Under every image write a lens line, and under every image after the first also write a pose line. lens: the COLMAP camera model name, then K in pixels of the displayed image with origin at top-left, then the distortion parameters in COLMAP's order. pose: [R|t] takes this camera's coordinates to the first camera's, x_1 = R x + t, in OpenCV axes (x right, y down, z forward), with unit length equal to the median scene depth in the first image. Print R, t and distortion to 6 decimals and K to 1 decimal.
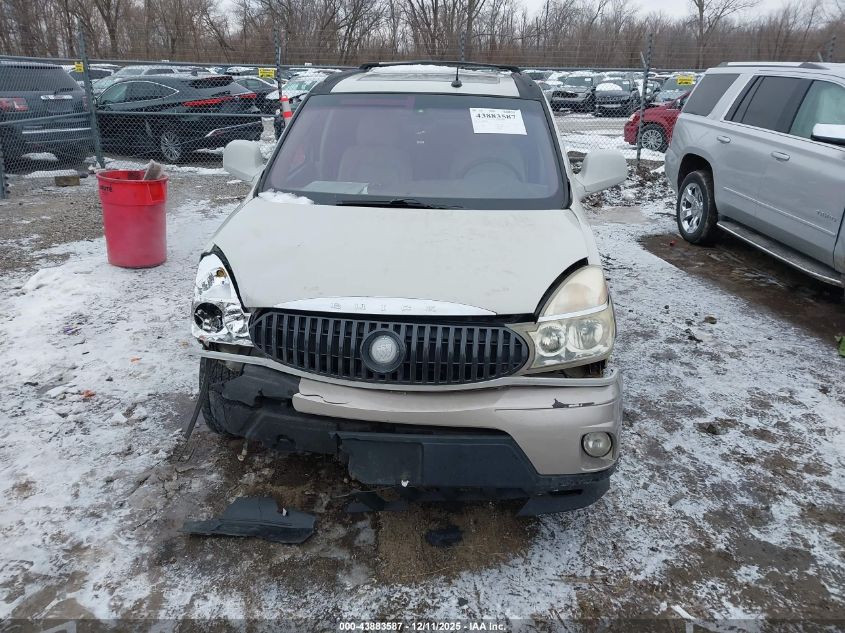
lens RADIAL K [[661.5, 0, 421.3], [0, 661.5, 310.2], [0, 0, 1]] dist [0.006610, -0.010249]
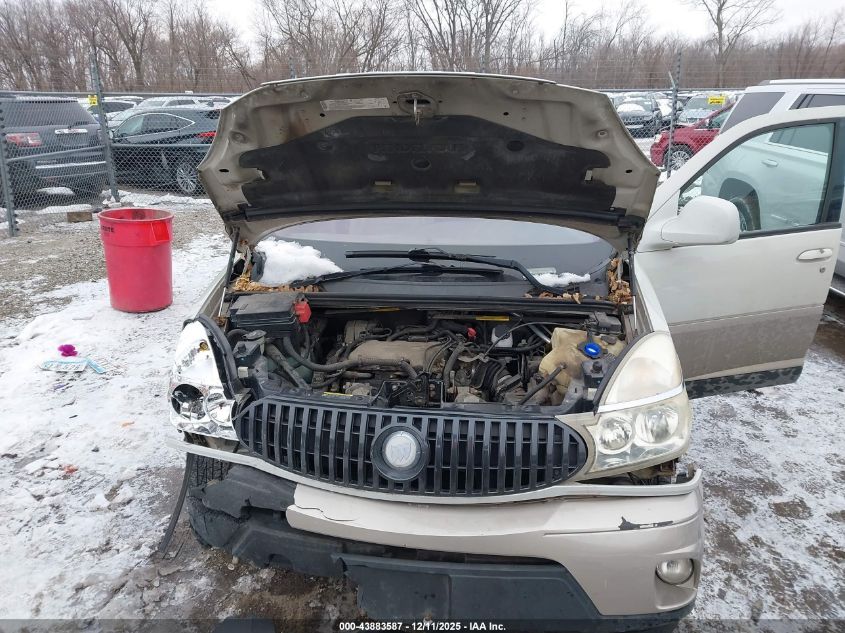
lens RADIAL K [[661.5, 0, 420.0], [0, 661.5, 324.6], [0, 0, 1]] dist [0.006610, -0.010249]
pose [[0.999352, -0.011264, -0.034175, -0.003732], [0.010774, 0.999837, -0.014471, -0.060792], [0.034332, 0.014094, 0.999311, 0.160926]]
